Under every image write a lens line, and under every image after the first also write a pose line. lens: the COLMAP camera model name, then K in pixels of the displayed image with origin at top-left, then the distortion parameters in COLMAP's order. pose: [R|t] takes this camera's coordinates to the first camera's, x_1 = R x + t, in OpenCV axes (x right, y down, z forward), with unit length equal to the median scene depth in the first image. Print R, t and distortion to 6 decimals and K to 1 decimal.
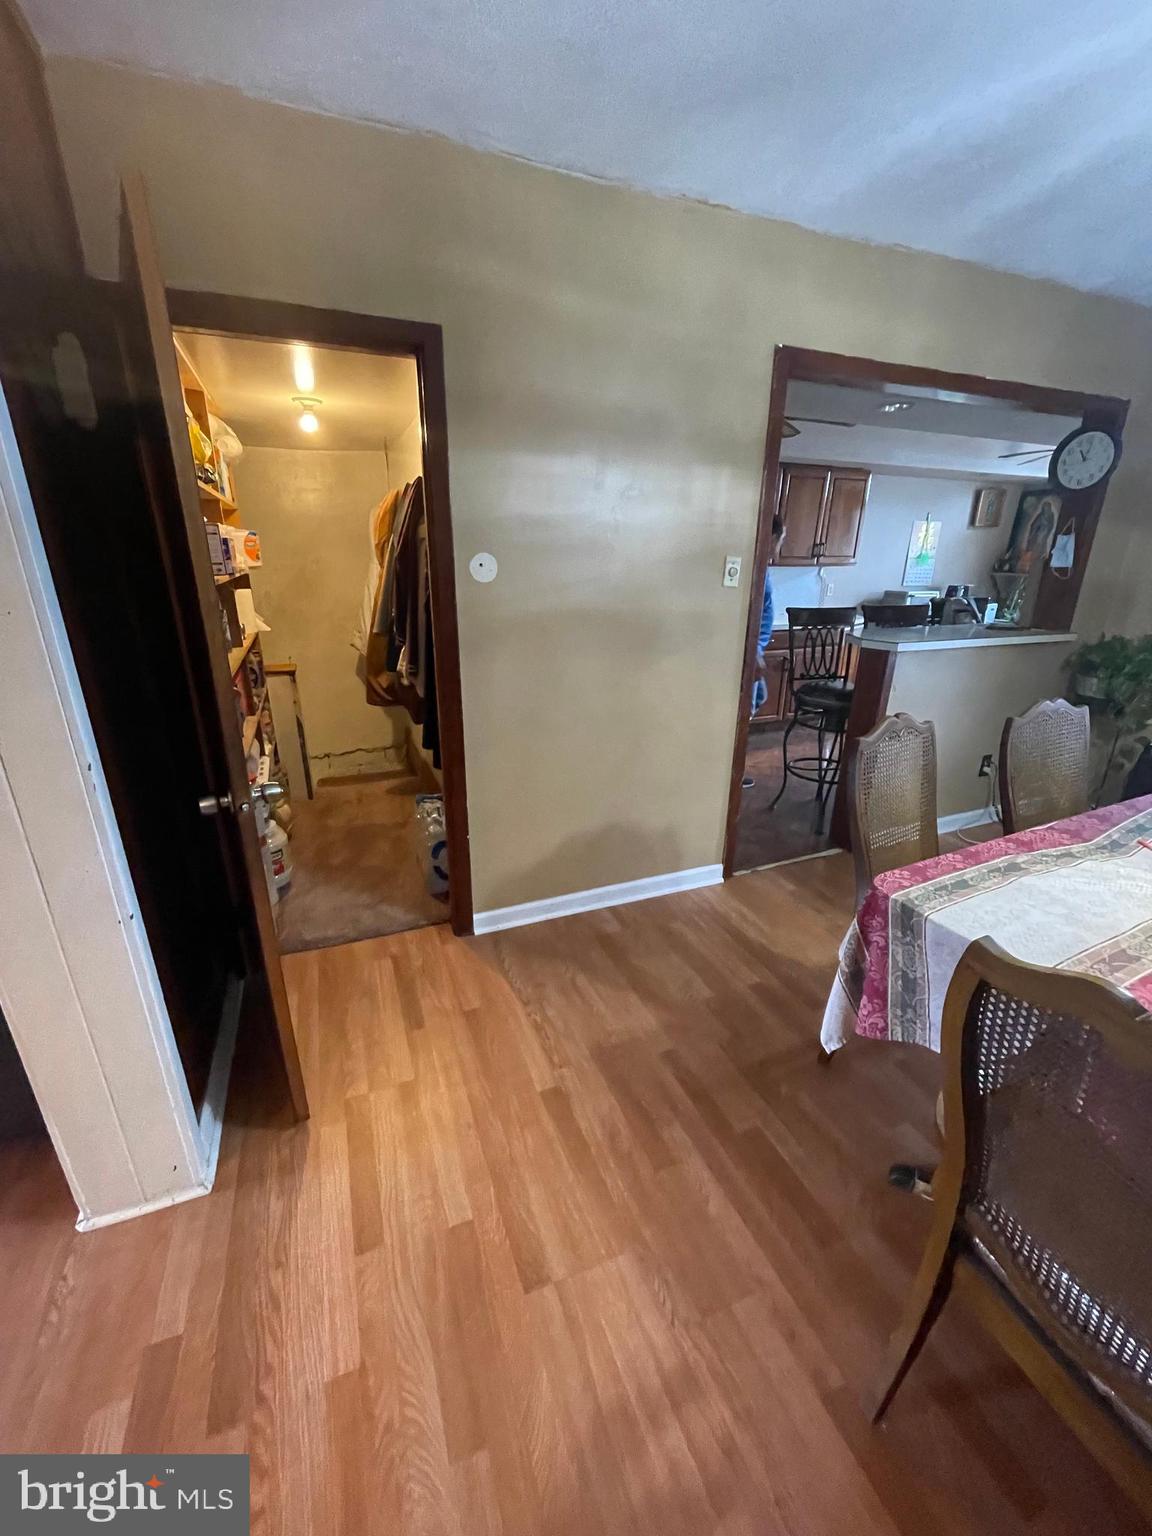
lens RADIAL K [[620.1, 0, 575.3], [0, 620.1, 769.2], [0, 0, 1]] dist [-0.001141, -0.000945]
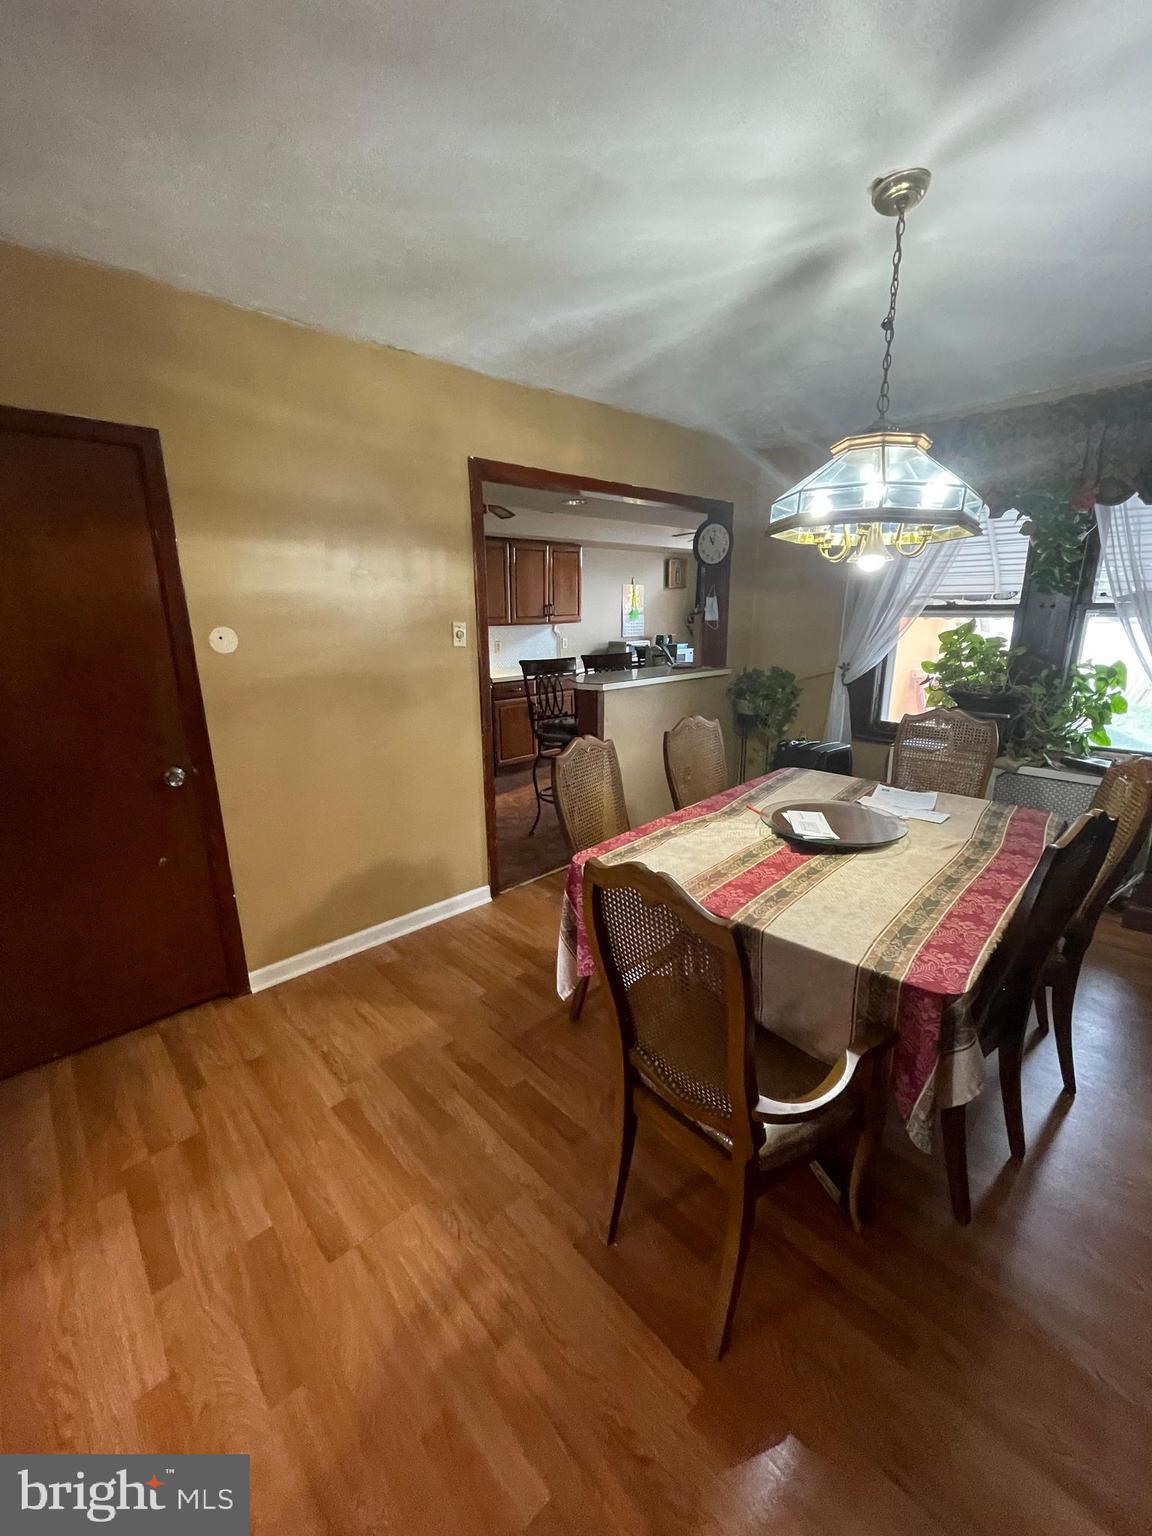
lens RADIAL K [[620.1, 0, 575.3], [0, 620.1, 769.2], [0, 0, 1]] dist [-0.001141, -0.000945]
pose [[0.935241, -0.110676, 0.336266, 0.033907], [0.139224, 0.988322, -0.061930, 0.045071], [-0.325485, 0.104736, 0.939729, -0.175645]]
